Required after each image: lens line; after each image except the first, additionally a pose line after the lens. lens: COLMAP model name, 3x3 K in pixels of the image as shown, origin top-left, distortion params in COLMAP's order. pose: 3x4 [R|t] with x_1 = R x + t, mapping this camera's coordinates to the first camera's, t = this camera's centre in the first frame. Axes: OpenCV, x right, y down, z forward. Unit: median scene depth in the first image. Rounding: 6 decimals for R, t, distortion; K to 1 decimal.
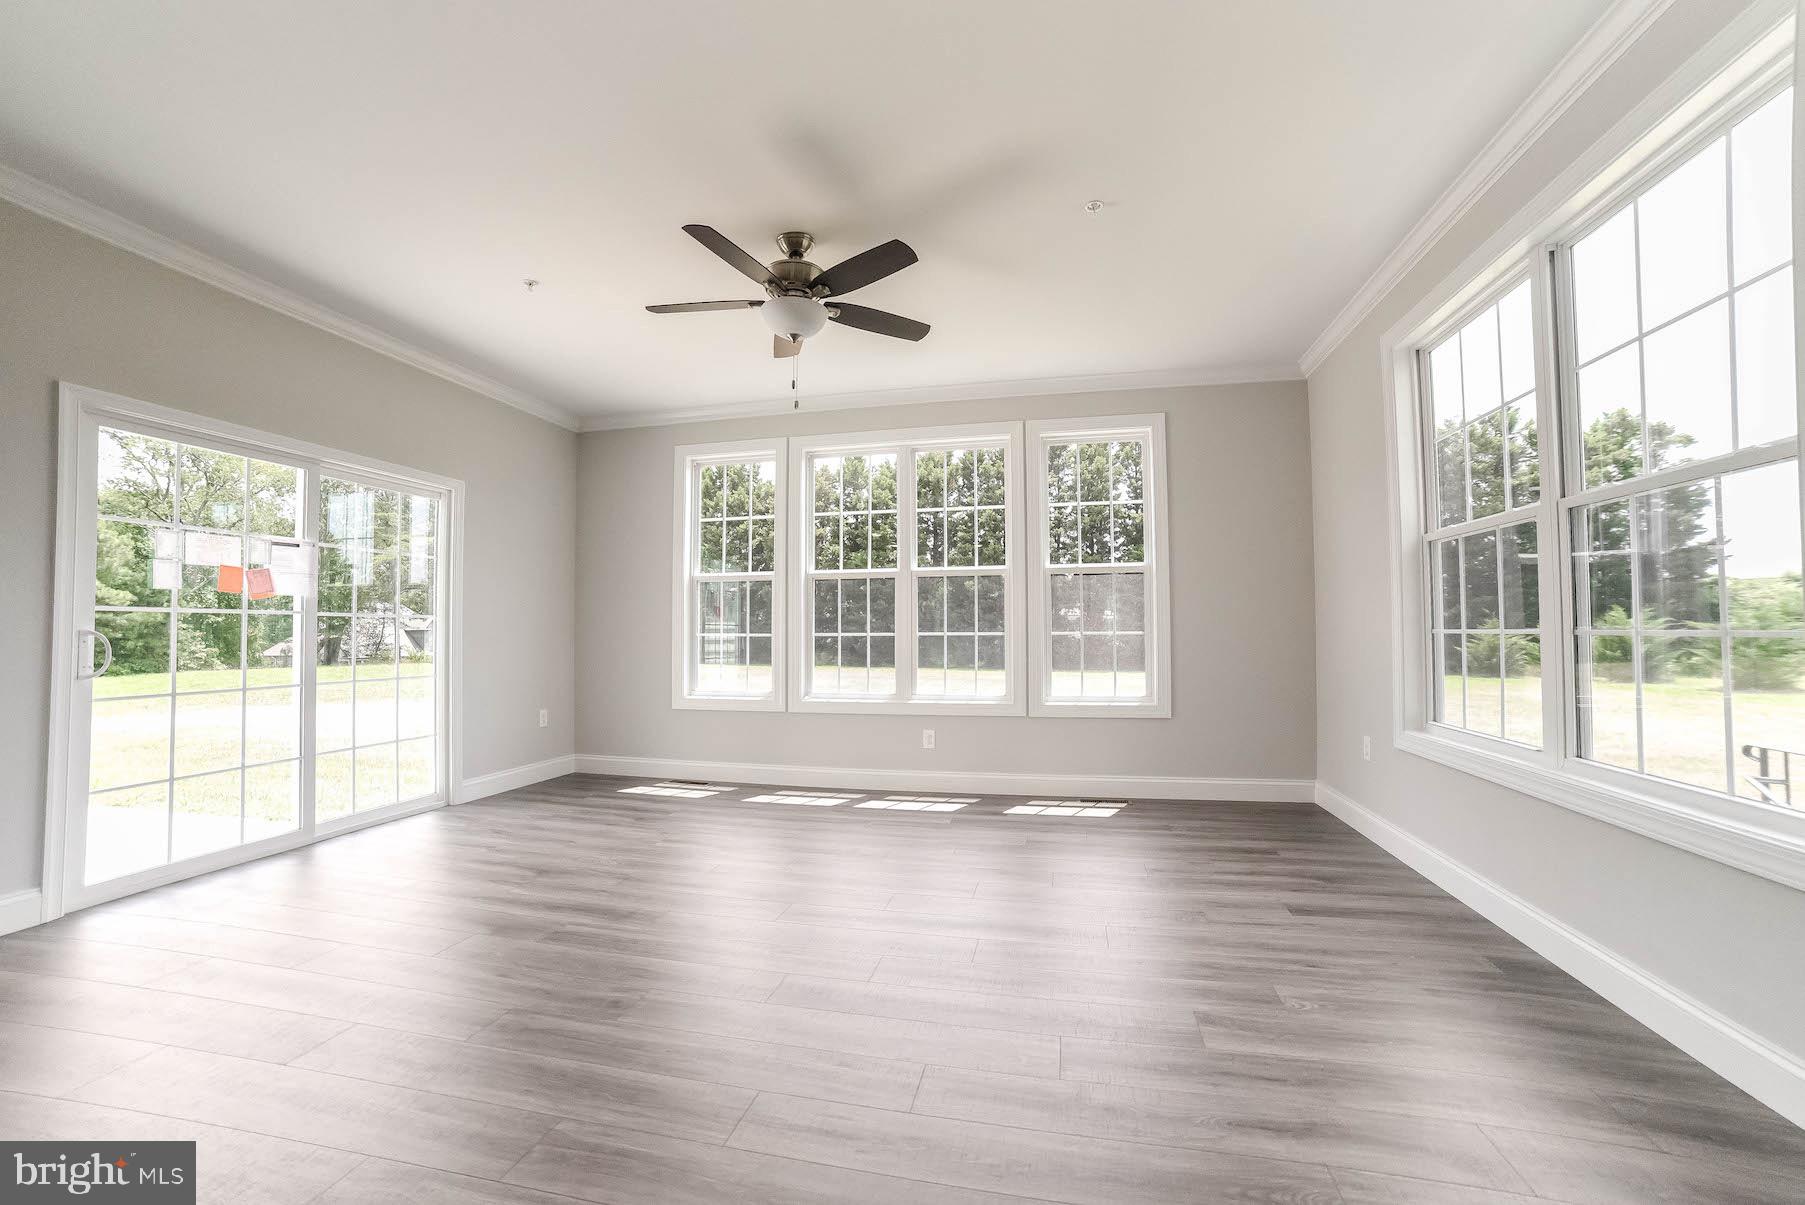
lens RADIAL K [[737.5, 0, 911.5], [0, 737.5, 608.1], [0, 0, 1]] dist [-0.086022, 0.032233]
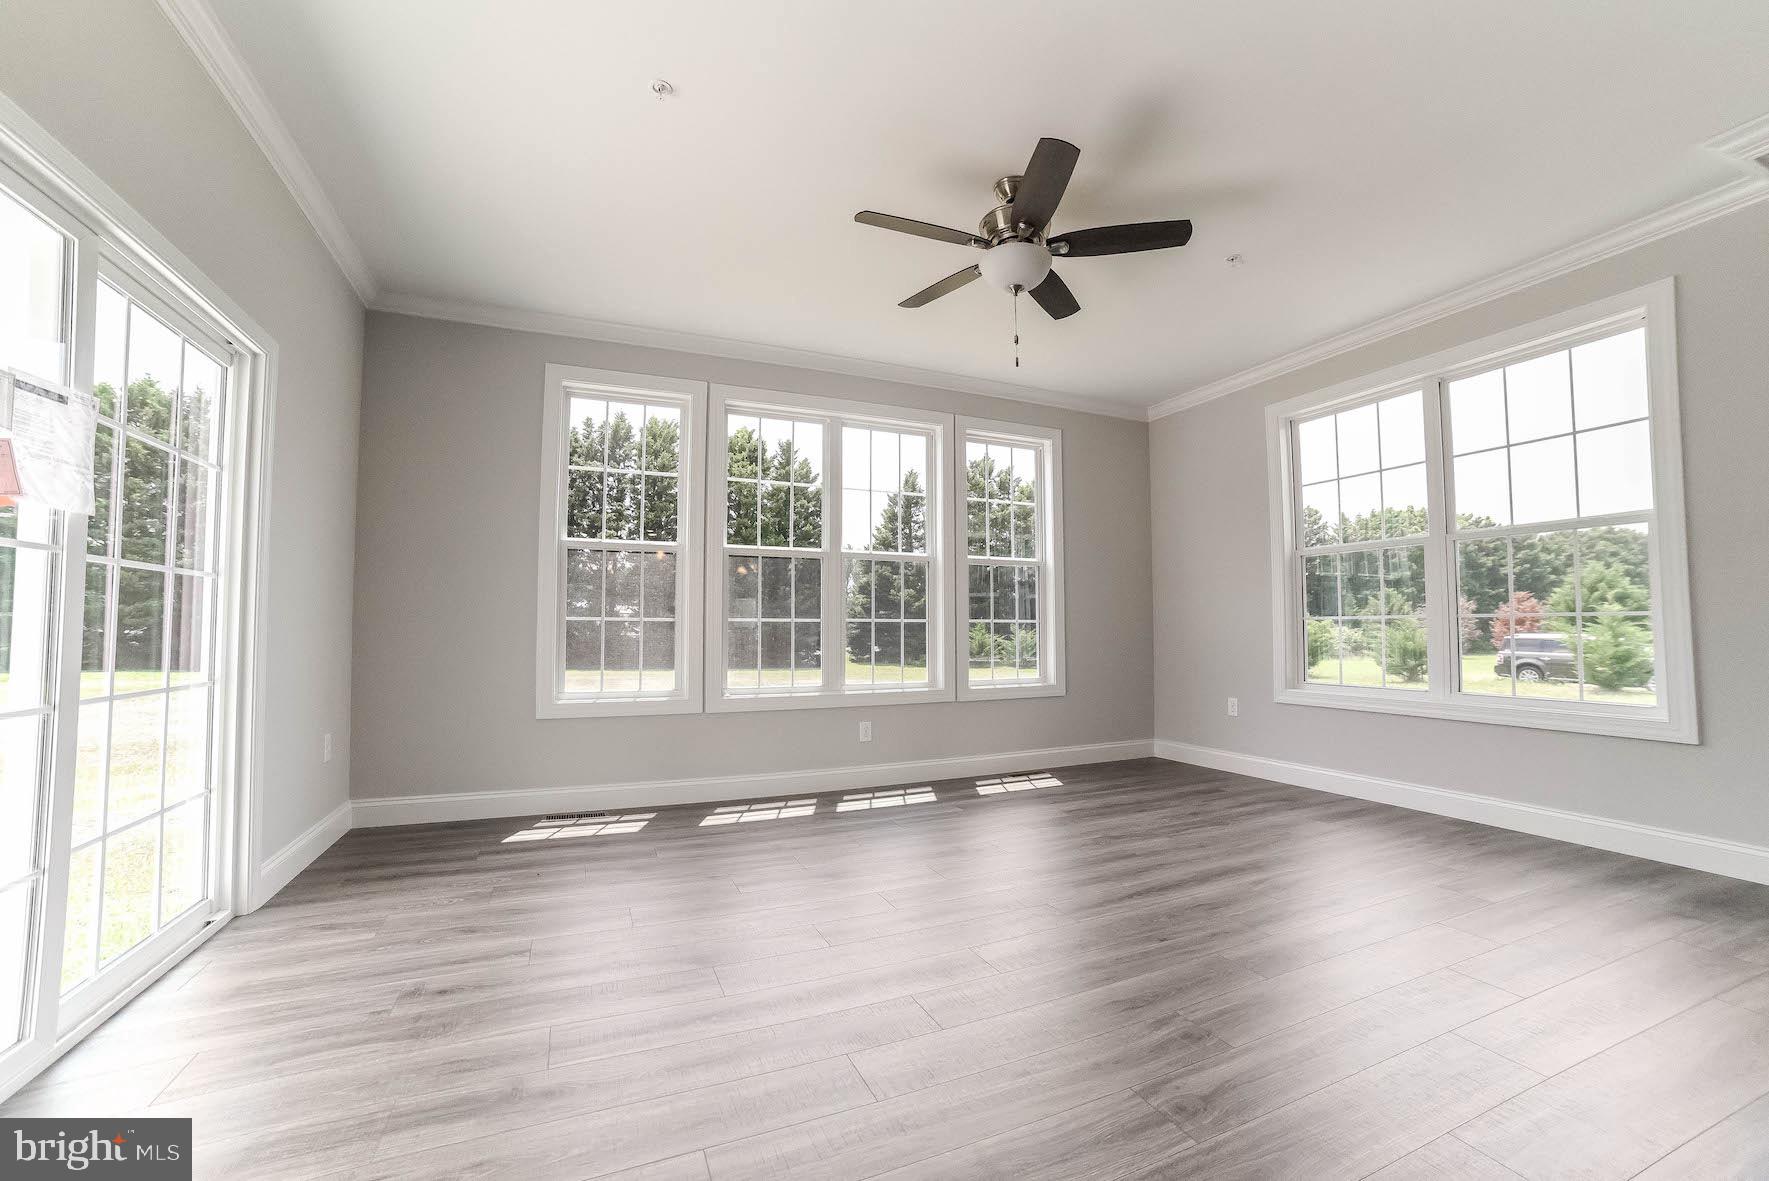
lens RADIAL K [[722.8, 0, 893.3], [0, 722.8, 596.0], [0, 0, 1]] dist [-0.086022, 0.032233]
pose [[0.799756, 0.032088, 0.599467, -0.499093], [-0.022913, 0.999474, -0.022931, 0.024098], [-0.599887, 0.004603, 0.800071, 0.231949]]
